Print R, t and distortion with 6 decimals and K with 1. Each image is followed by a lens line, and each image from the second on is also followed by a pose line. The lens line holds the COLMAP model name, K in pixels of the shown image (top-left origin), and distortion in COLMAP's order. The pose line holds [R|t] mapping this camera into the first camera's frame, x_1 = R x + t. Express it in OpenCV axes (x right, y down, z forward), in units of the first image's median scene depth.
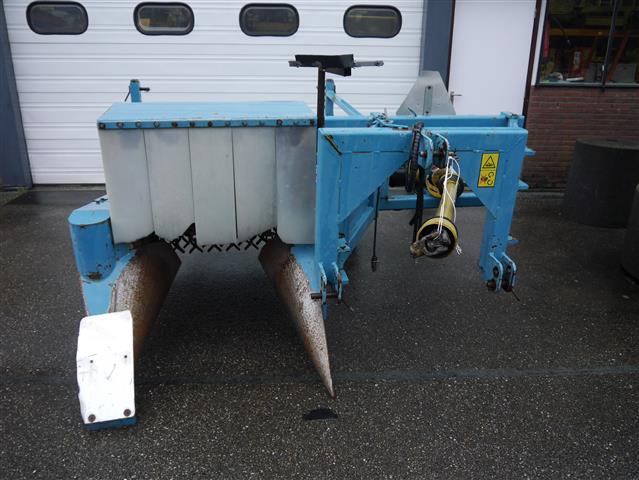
lens RADIAL K [[527.1, 0, 319.9], [0, 527.1, 240.2], [0, 0, 1]] dist [-0.046994, 0.031151]
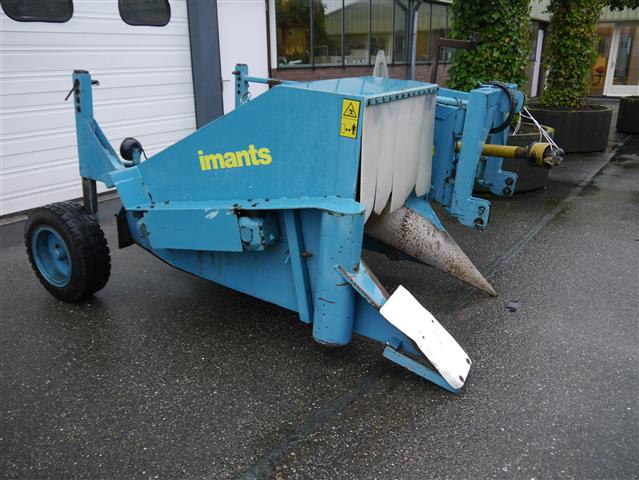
lens RADIAL K [[527.1, 0, 318.3], [0, 527.1, 237.9], [0, 0, 1]] dist [-0.046994, 0.031151]
pose [[0.633825, -0.269530, 0.724996, -1.139766], [0.269083, 0.955610, 0.120020, -0.112725], [-0.725162, 0.119013, 0.678215, 0.410852]]
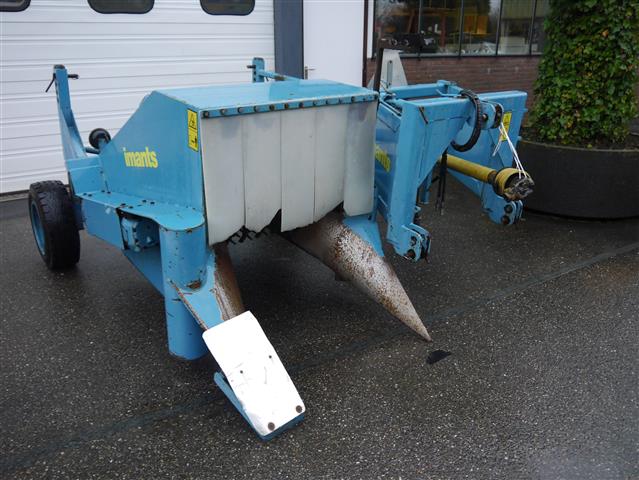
lens RADIAL K [[527.1, 0, 318.9], [0, 527.1, 239.4], [0, 0, 1]] dist [-0.046994, 0.031151]
pose [[0.872781, -0.185723, 0.451399, -0.638013], [0.168492, 0.982573, 0.078488, -0.042917], [-0.458109, 0.007555, 0.888864, 0.105281]]
